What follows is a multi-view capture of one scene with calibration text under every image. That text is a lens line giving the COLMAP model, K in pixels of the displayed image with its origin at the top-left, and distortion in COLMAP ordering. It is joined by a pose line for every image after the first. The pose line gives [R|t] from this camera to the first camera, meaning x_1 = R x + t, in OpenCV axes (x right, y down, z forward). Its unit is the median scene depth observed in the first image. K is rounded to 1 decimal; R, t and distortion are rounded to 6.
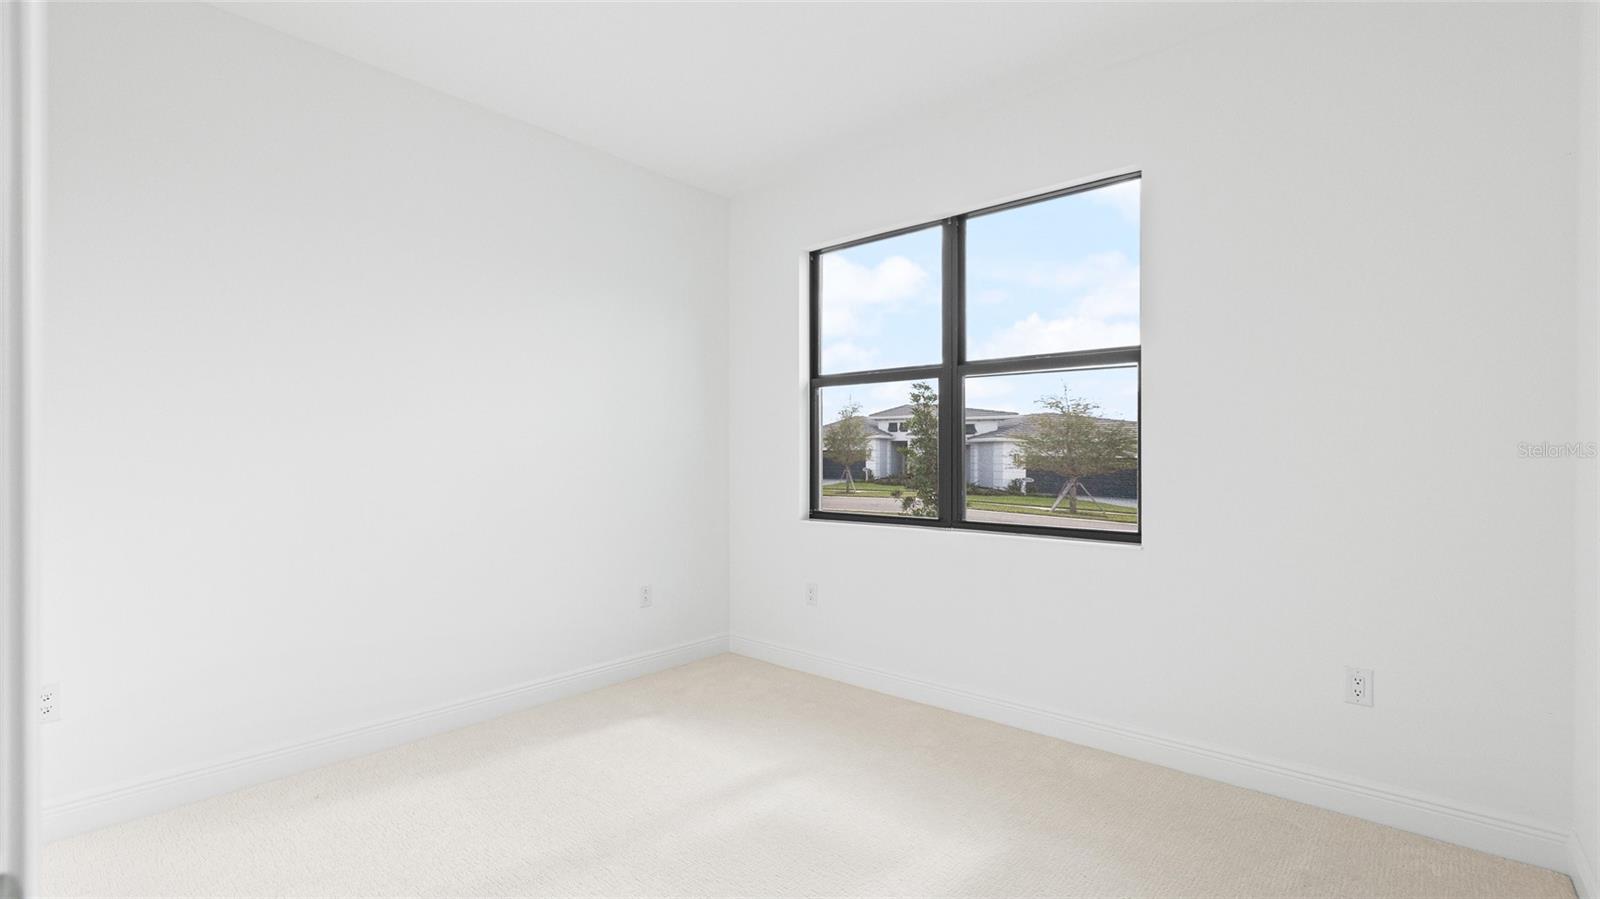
lens RADIAL K [[715.2, 0, 797.1], [0, 715.2, 454.3], [0, 0, 1]] dist [0.004277, -0.001518]
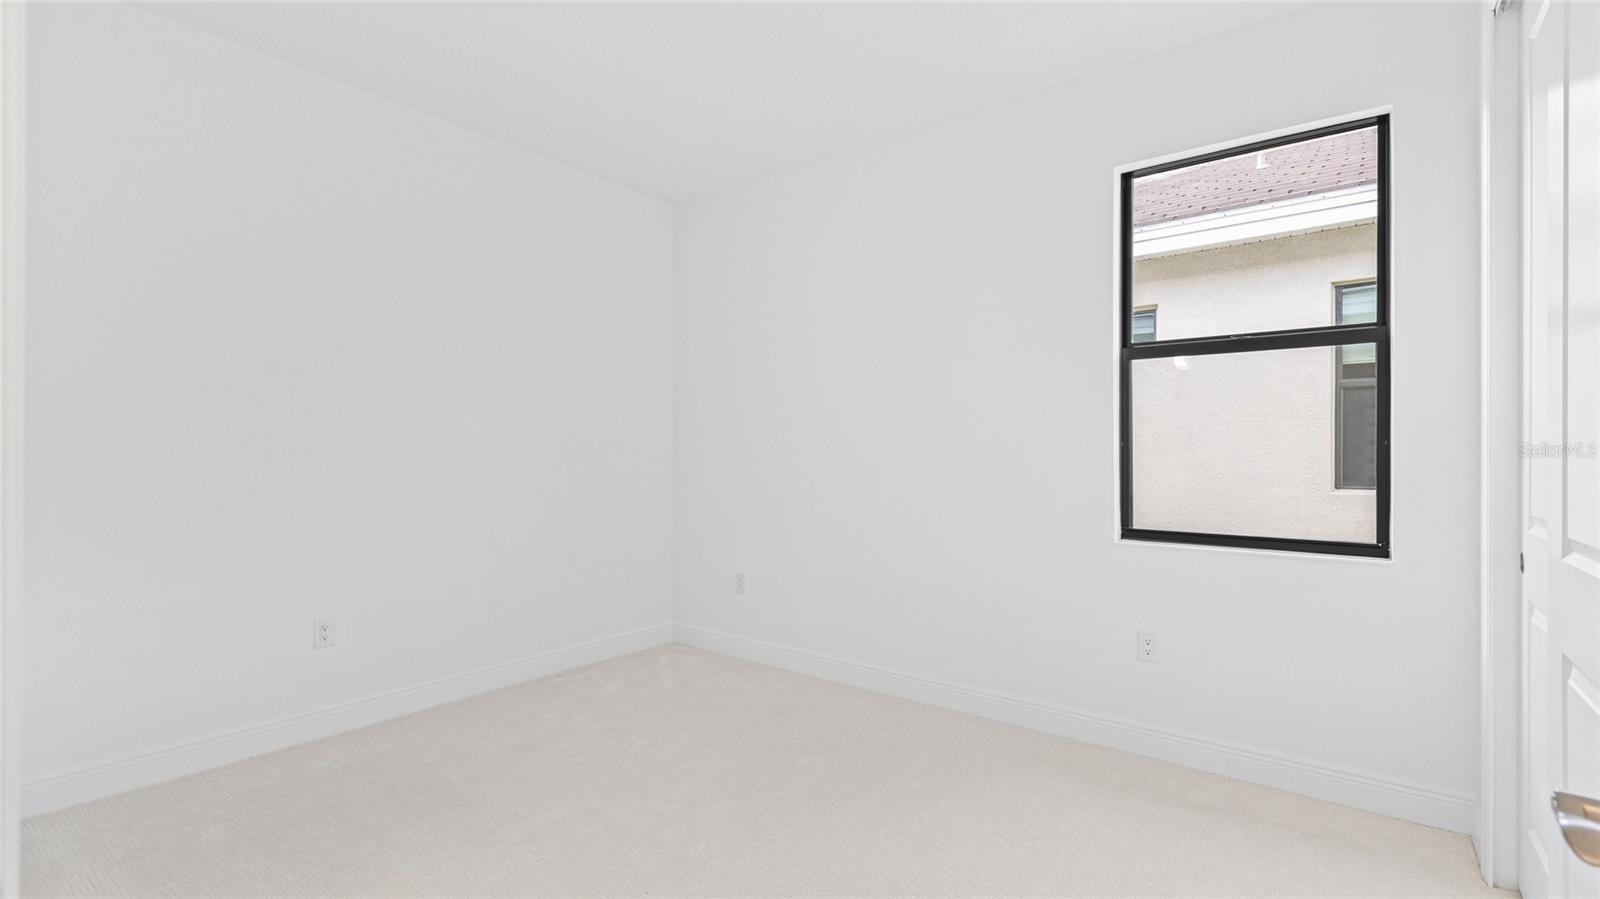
lens RADIAL K [[704.2, 0, 802.8], [0, 704.2, 452.3], [0, 0, 1]] dist [0.003375, 0.000300]
pose [[0.998124, 0.002166, 0.061187, -0.256408], [-0.002343, 0.999993, 0.002814, 0.000469], [-0.061180, -0.002952, 0.998122, 0.217454]]
